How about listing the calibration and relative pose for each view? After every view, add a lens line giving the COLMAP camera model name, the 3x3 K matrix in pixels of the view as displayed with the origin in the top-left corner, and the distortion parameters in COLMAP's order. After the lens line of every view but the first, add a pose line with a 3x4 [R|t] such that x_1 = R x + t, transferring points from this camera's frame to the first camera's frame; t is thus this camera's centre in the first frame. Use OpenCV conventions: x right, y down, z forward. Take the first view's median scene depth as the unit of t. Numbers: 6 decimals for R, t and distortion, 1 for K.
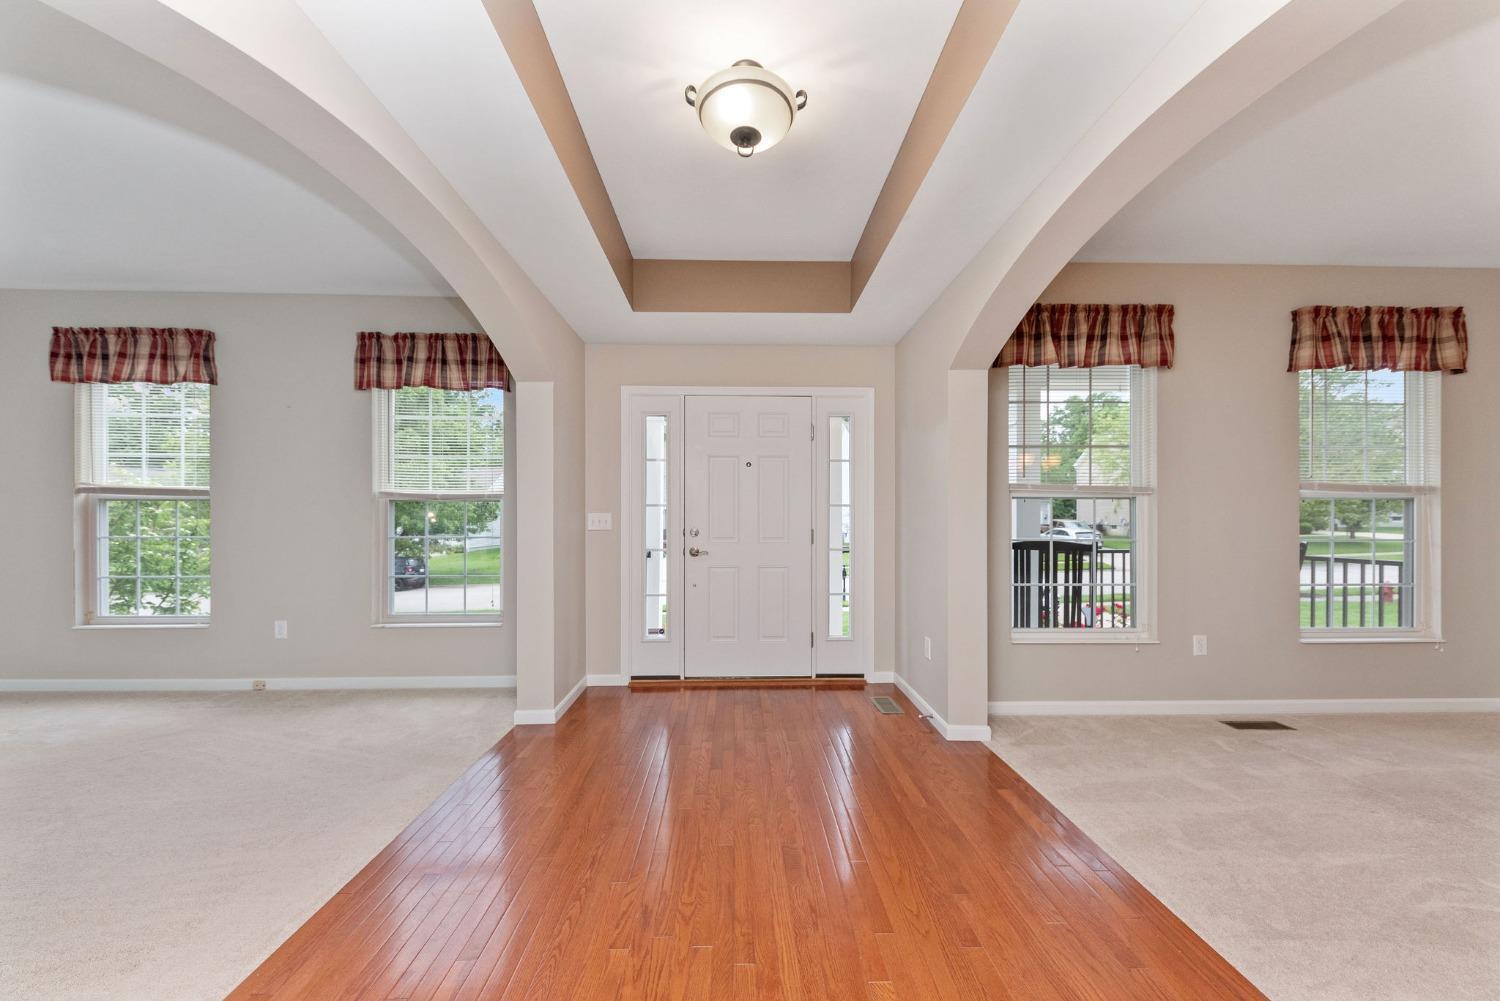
lens RADIAL K [[521.7, 0, 745.0], [0, 521.7, 520.1], [0, 0, 1]] dist [0.008818, -0.000233]
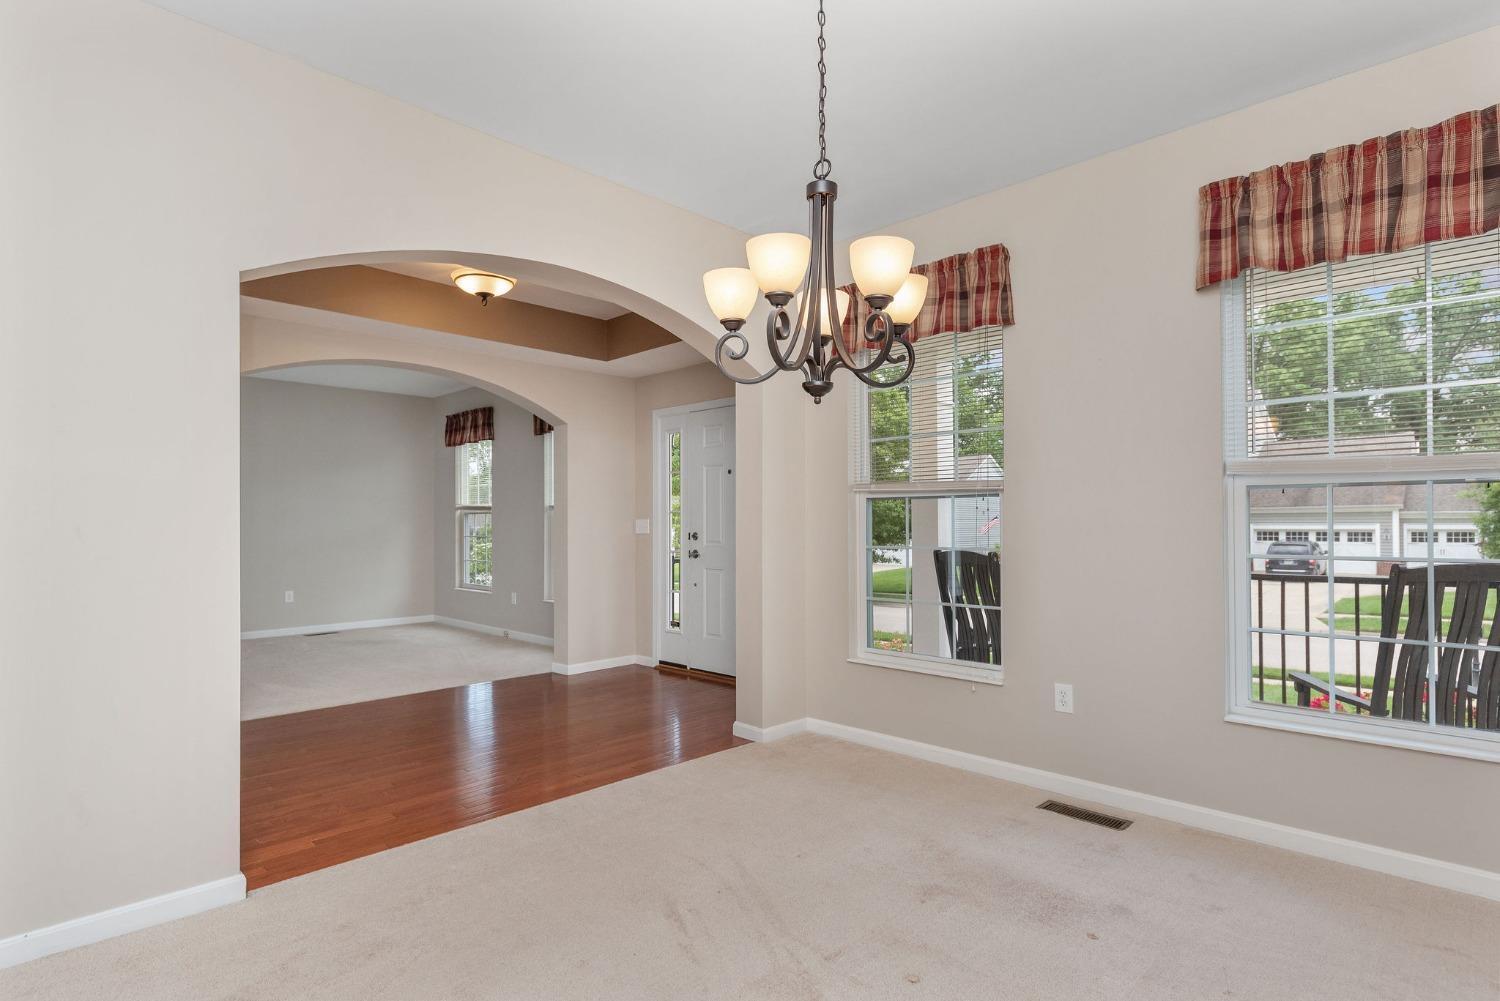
lens RADIAL K [[762.3, 0, 754.0], [0, 762.3, 511.9], [0, 0, 1]] dist [-0.003919, 0.000794]
pose [[0.697179, -0.014391, -0.716752, 1.197388], [0.007642, 0.999891, -0.012642, -0.006486], [0.716856, 0.003336, 0.697213, -0.027003]]
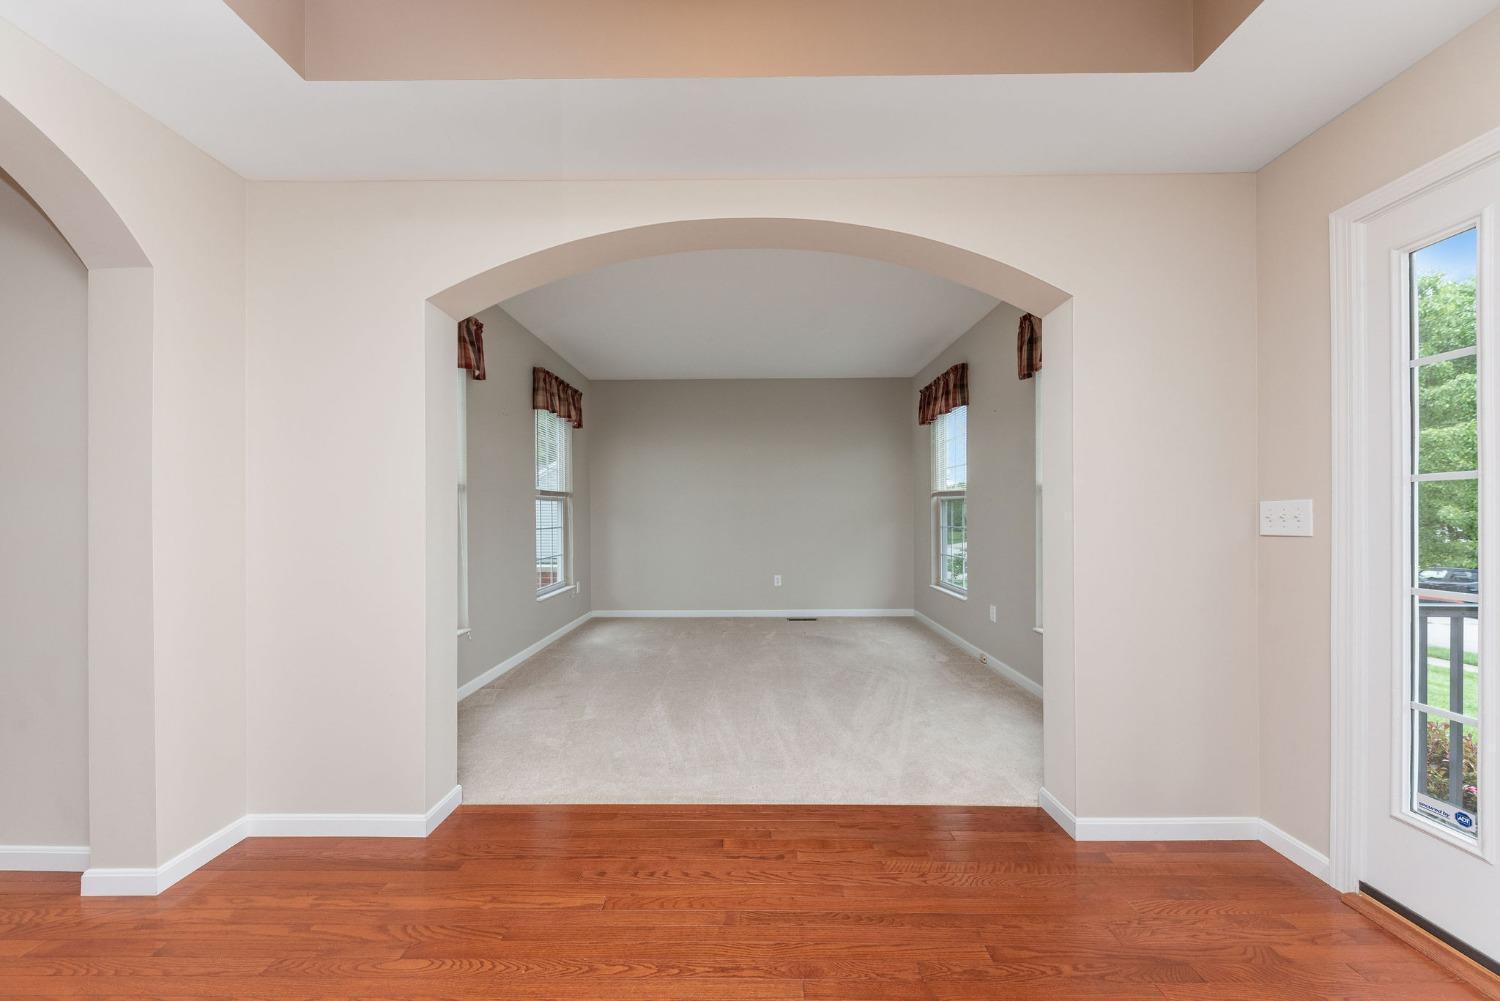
lens RADIAL K [[521.7, 0, 751.0], [0, 521.7, 513.1], [0, 0, 1]] dist [0.008818, -0.000233]
pose [[-0.027512, -0.003276, -0.999616, 0.238751], [0.003812, 0.999987, -0.003382, -0.000980], [0.999614, -0.003904, -0.027499, 0.540040]]
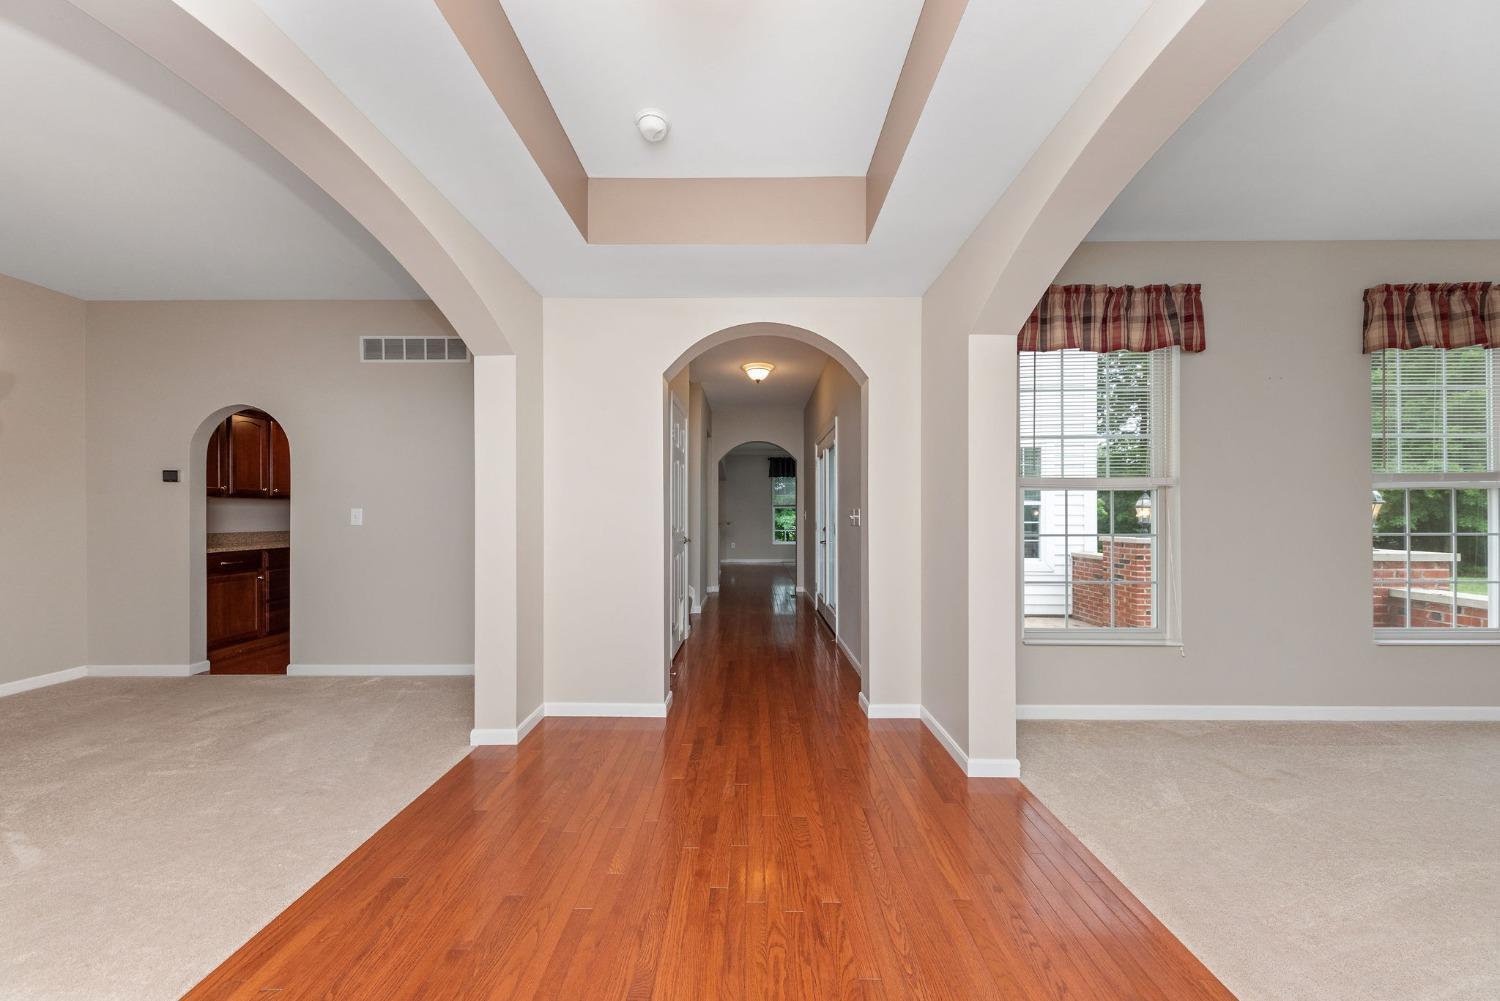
lens RADIAL K [[521.7, 0, 740.9], [0, 521.7, 515.8], [0, 0, 1]] dist [0.008818, -0.000233]
pose [[-0.999403, 0.000202, 0.034535, -0.035922], [0.000222, 1.000000, 0.000594, 0.001103], [-0.034535, 0.000601, -0.999403, 0.860298]]
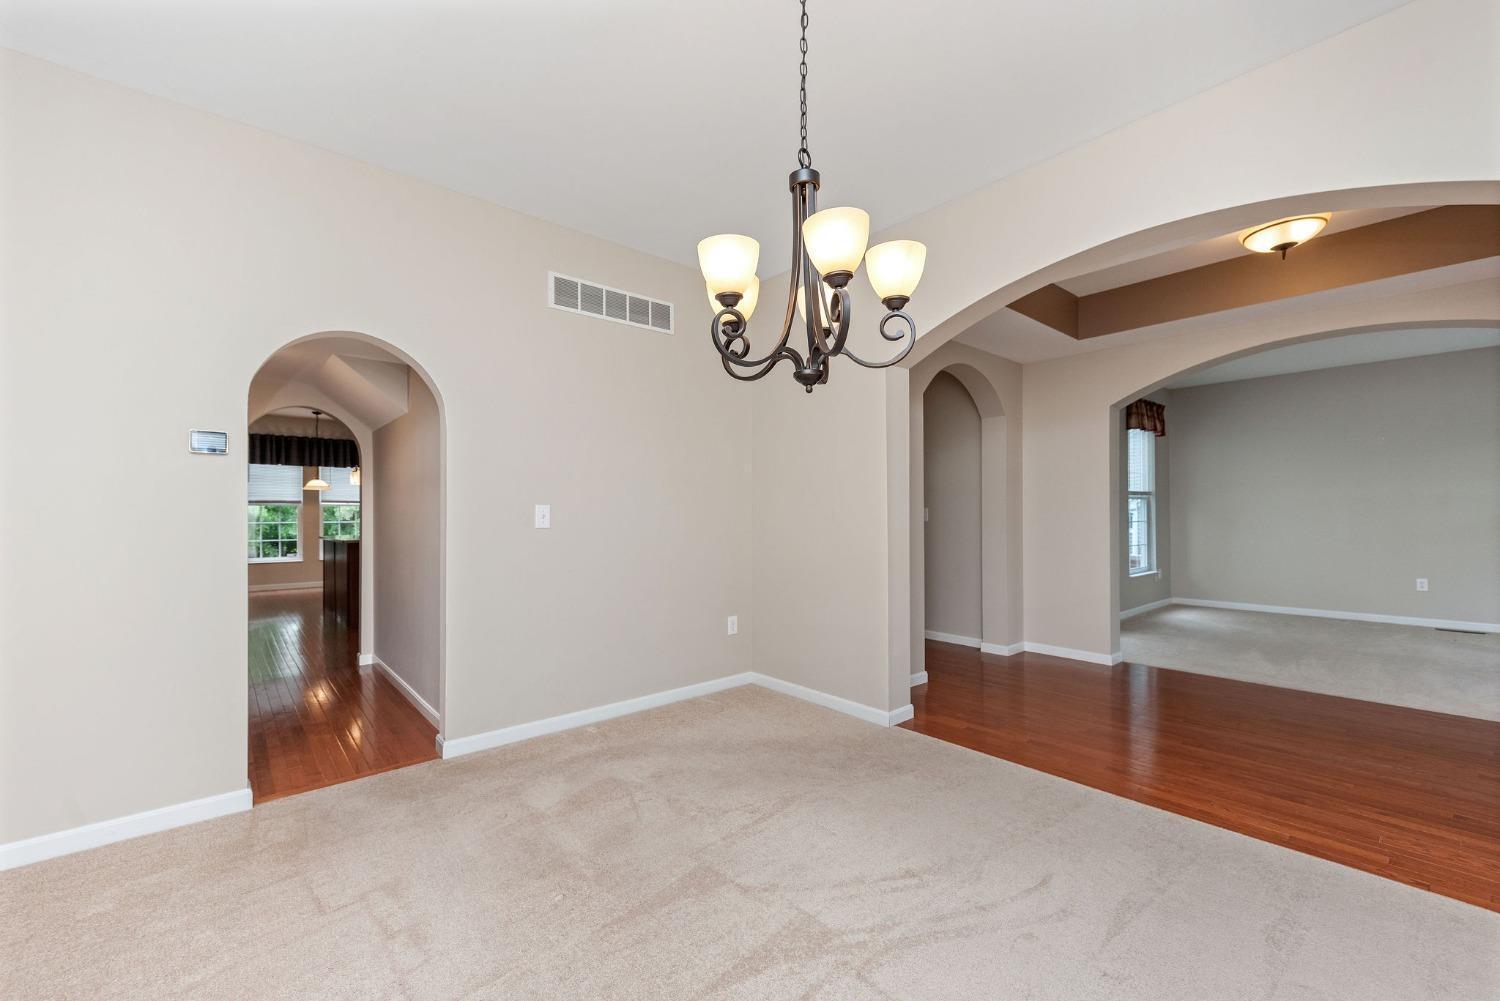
lens RADIAL K [[622.0, 0, 753.8], [0, 622.0, 506.2], [0, 0, 1]] dist [0.009008, 0.000027]
pose [[-0.763933, -0.002644, -0.645290, 1.160400], [0.003694, 0.999957, -0.008471, -0.004289], [0.645285, -0.008855, -0.763891, 0.722154]]
